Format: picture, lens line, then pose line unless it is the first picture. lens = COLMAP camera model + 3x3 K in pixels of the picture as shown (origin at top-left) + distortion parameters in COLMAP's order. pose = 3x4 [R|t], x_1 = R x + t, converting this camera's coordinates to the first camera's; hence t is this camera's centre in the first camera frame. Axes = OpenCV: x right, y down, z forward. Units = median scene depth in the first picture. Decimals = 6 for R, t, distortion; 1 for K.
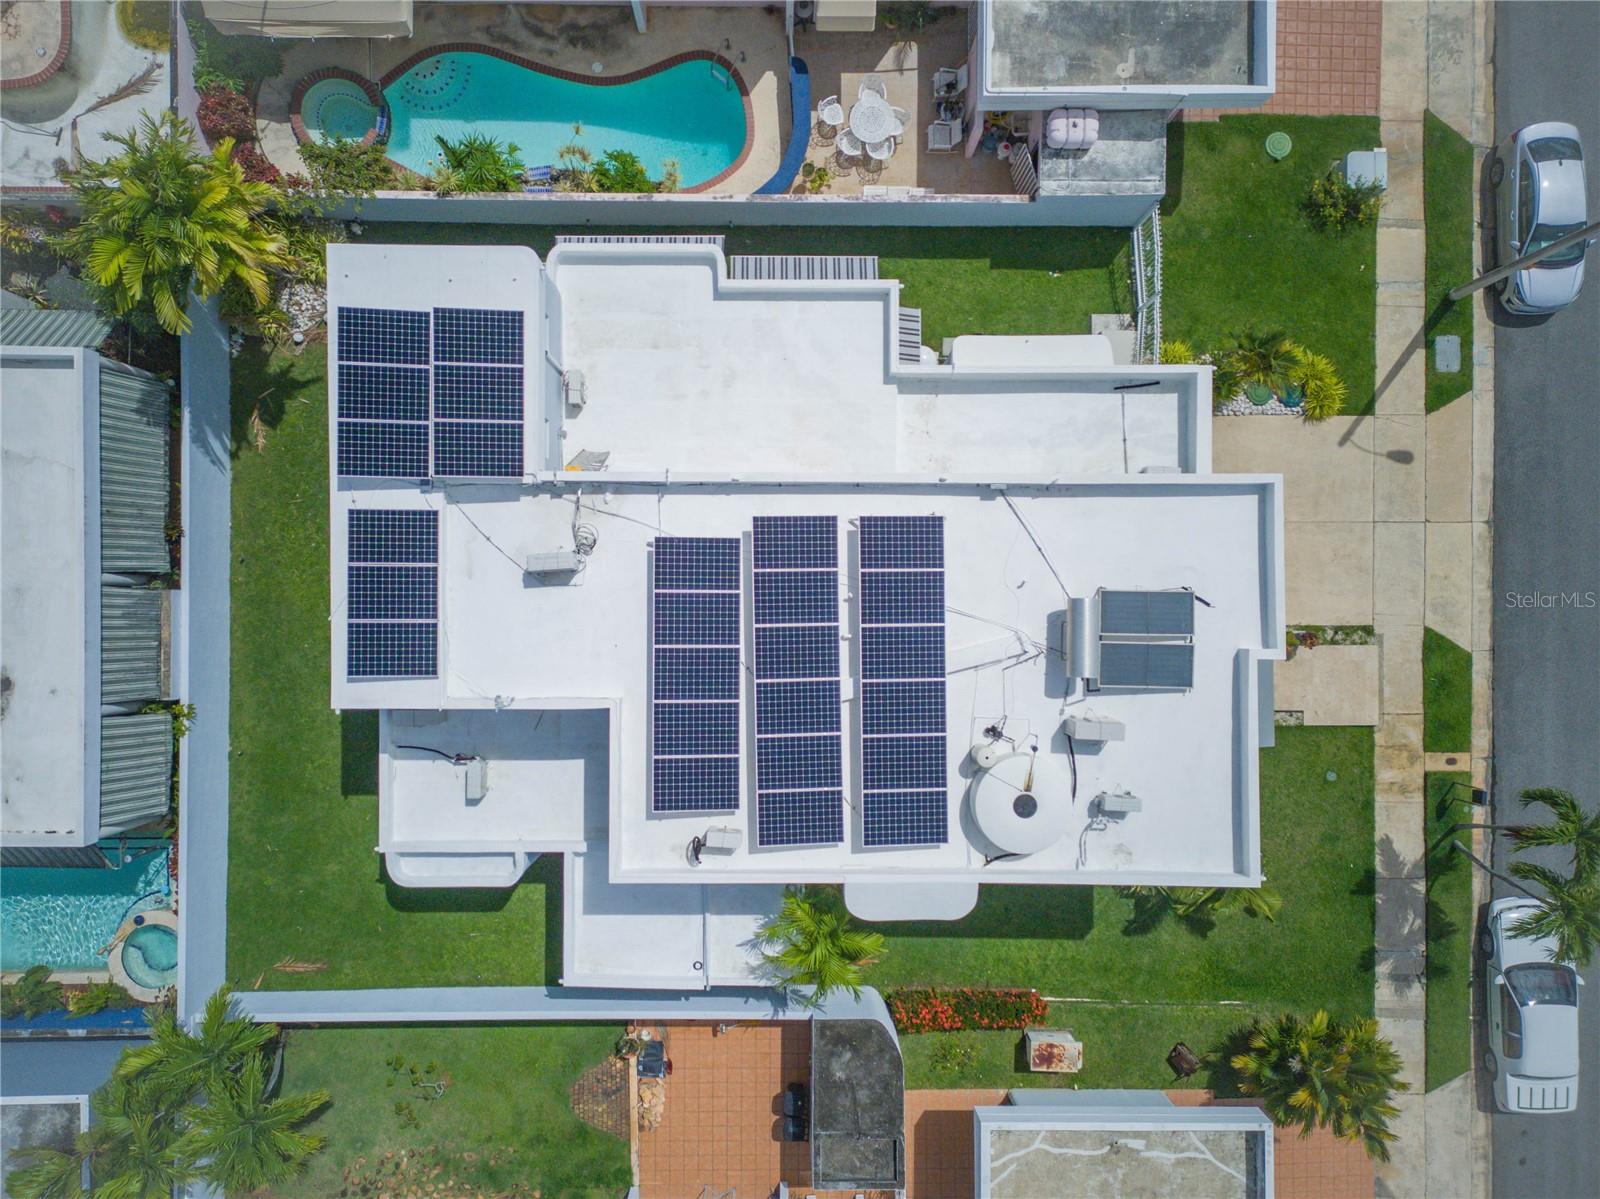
lens RADIAL K [[1203.3, 0, 808.1], [0, 1203.3, 597.9], [0, 0, 1]] dist [0.035621, -0.003246]
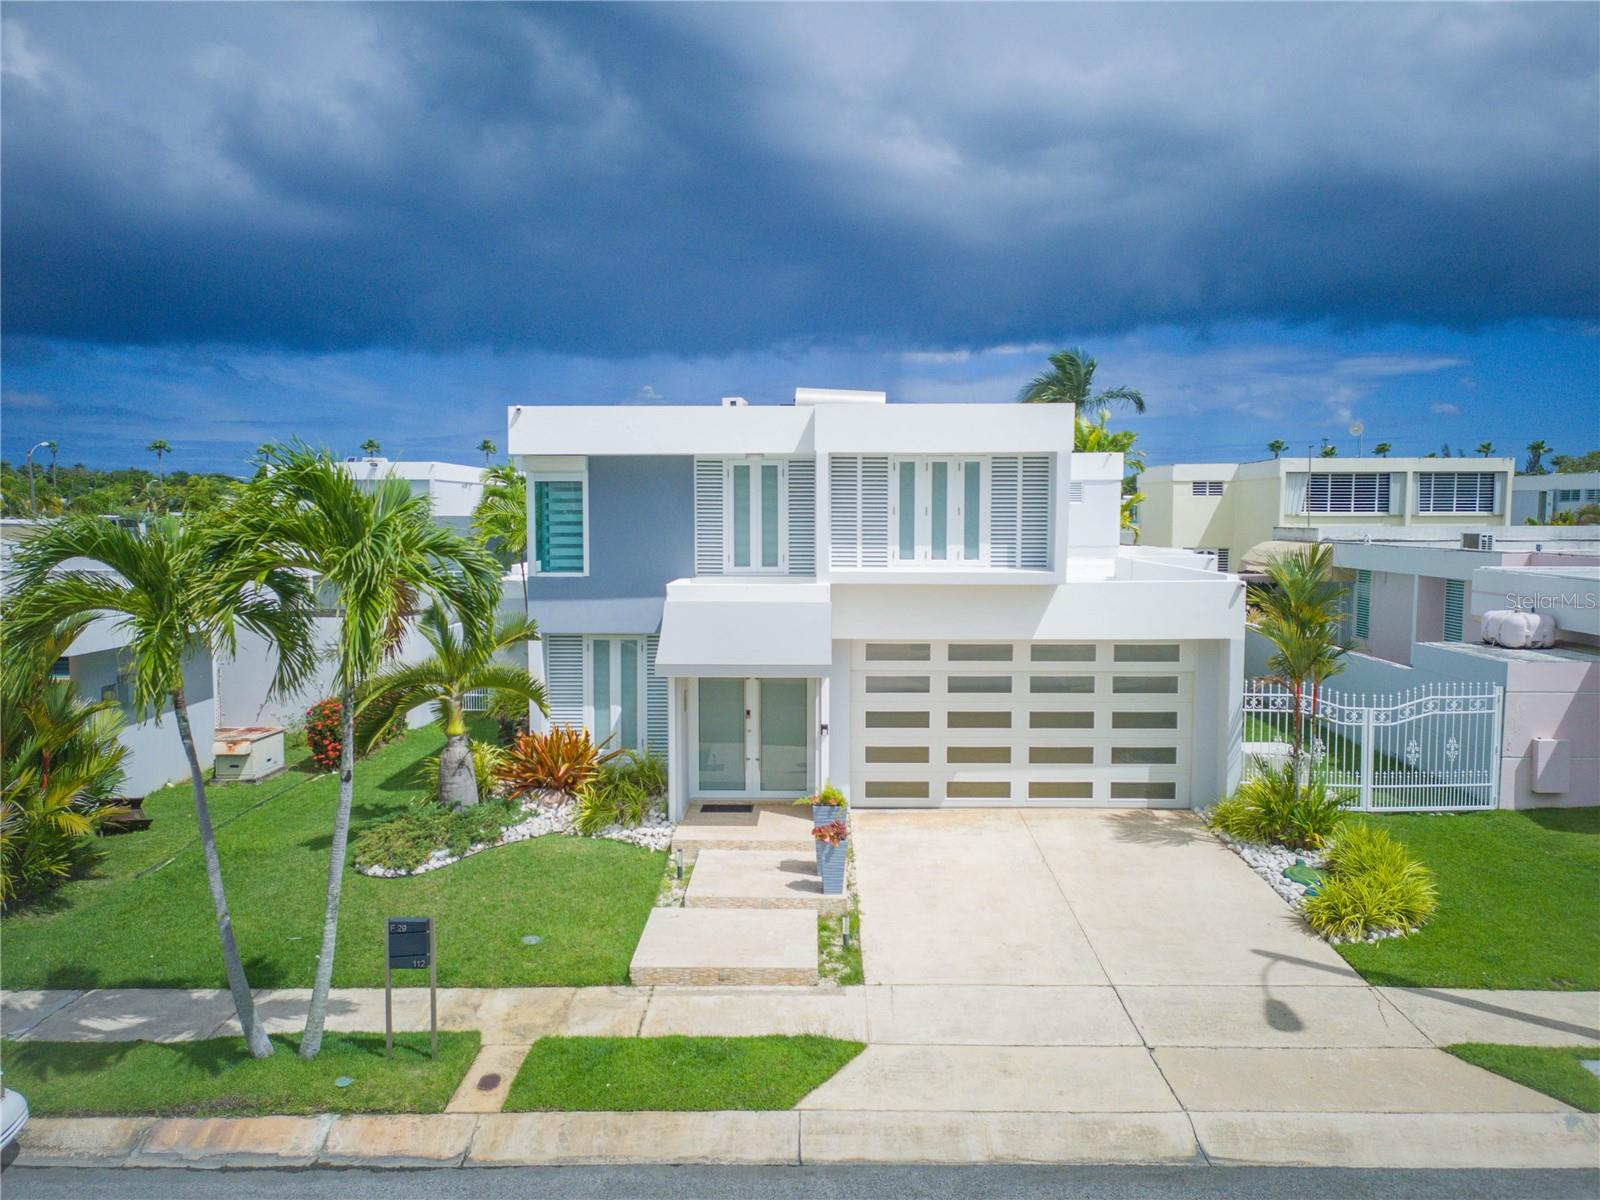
lens RADIAL K [[1203.3, 0, 808.1], [0, 1203.3, 598.4], [0, 0, 1]] dist [0.035621, -0.003246]
pose [[-0.011665, 0.070545, -0.997440, 0.873570], [-0.999864, 0.010789, 0.012457, 0.035656], [0.011641, 0.997450, 0.070410, 0.837524]]
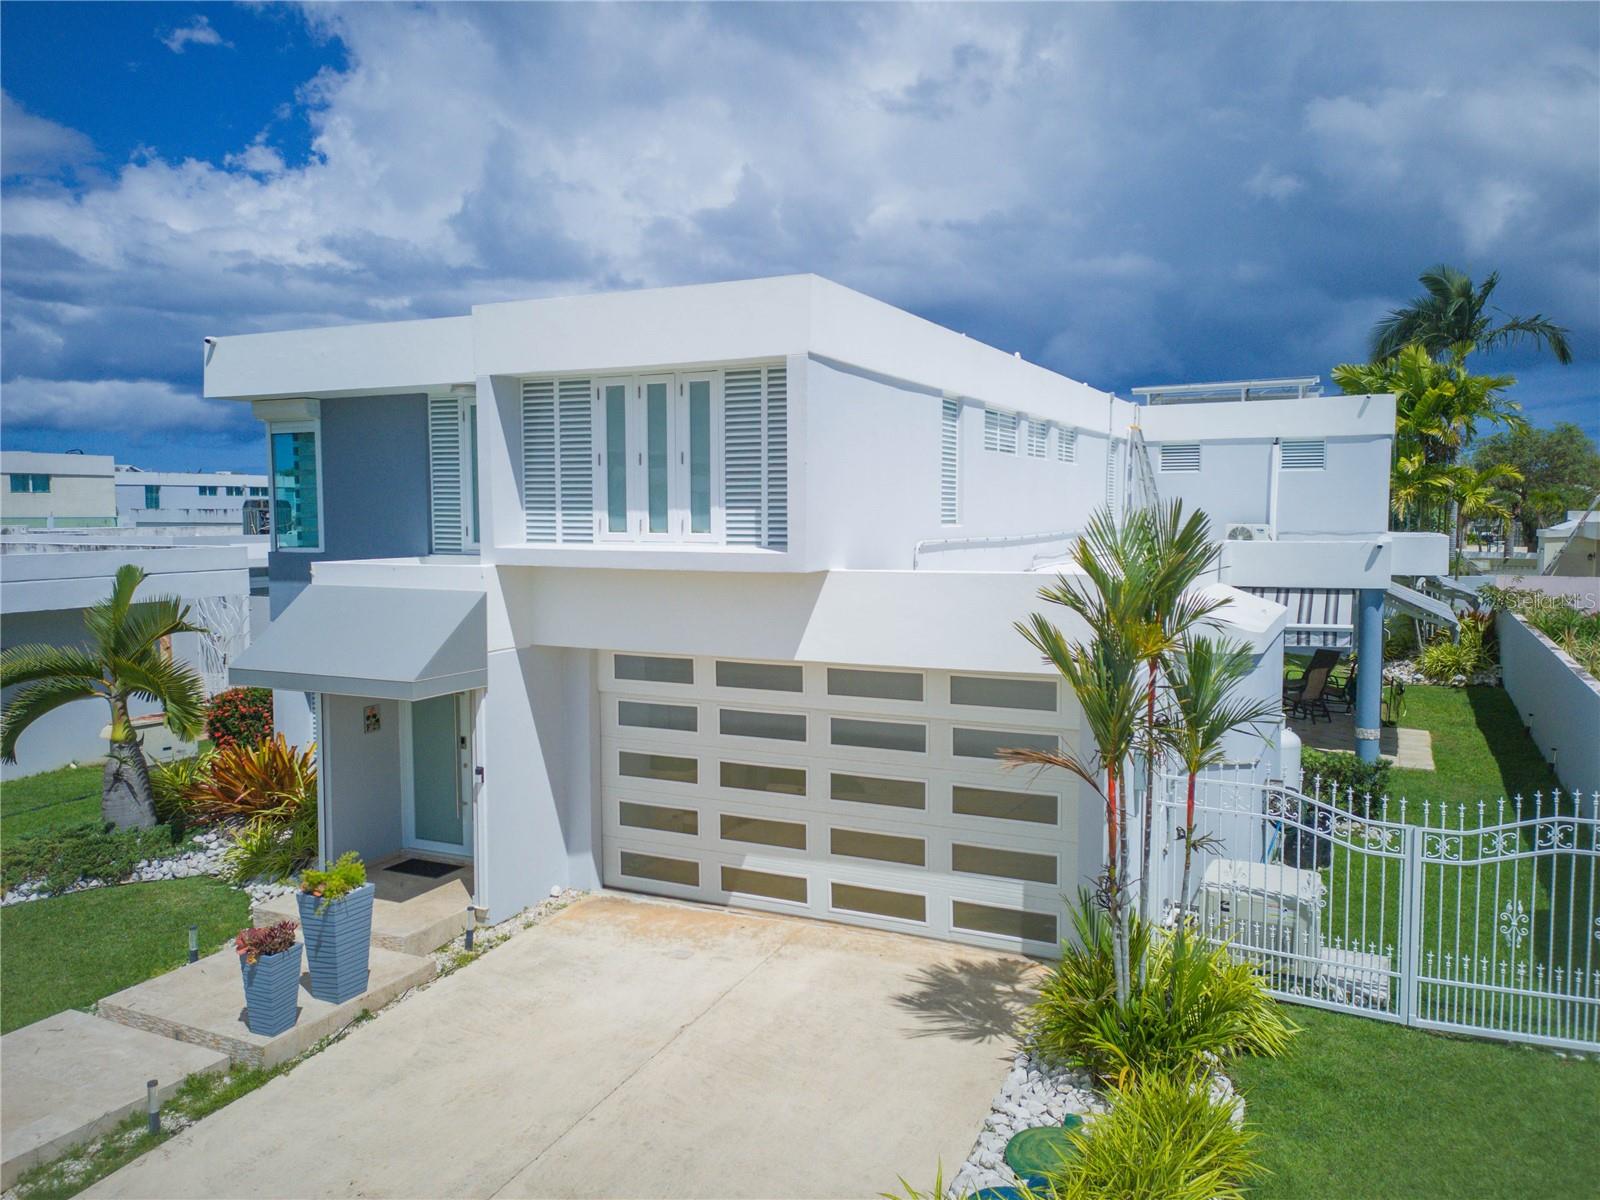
lens RADIAL K [[1203.3, 0, 808.1], [0, 1203.3, 598.4], [0, 0, 1]] dist [0.035621, -0.003246]
pose [[-0.440122, 0.065916, -0.895516, 0.619083], [-0.897851, -0.018387, 0.439916, -0.229397], [0.012532, 0.997656, 0.067275, 0.856024]]
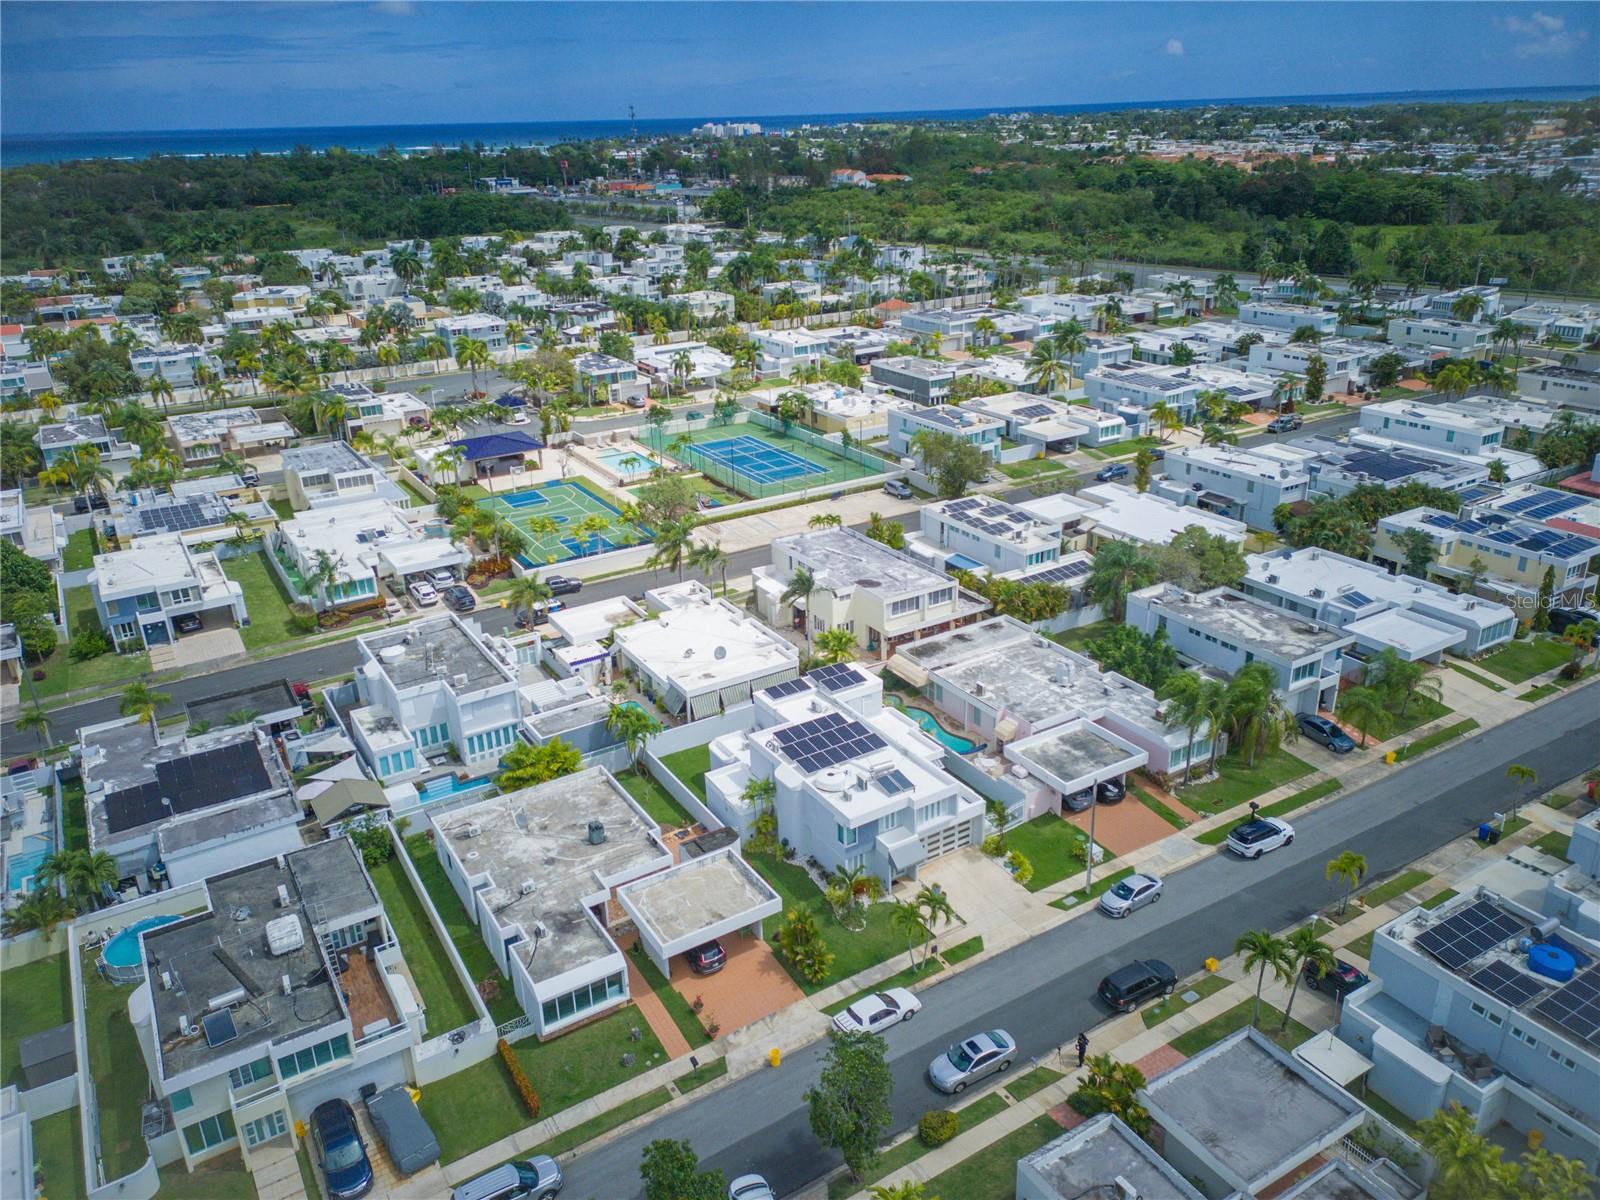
lens RADIAL K [[1203.3, 0, 808.1], [0, 1203.3, 598.4], [0, 0, 1]] dist [0.035621, -0.003246]
pose [[0.529214, 0.314698, -0.787971, 2.016211], [-0.847818, 0.233039, -0.476338, 1.309103], [0.033726, 0.920140, 0.390134, -0.570444]]
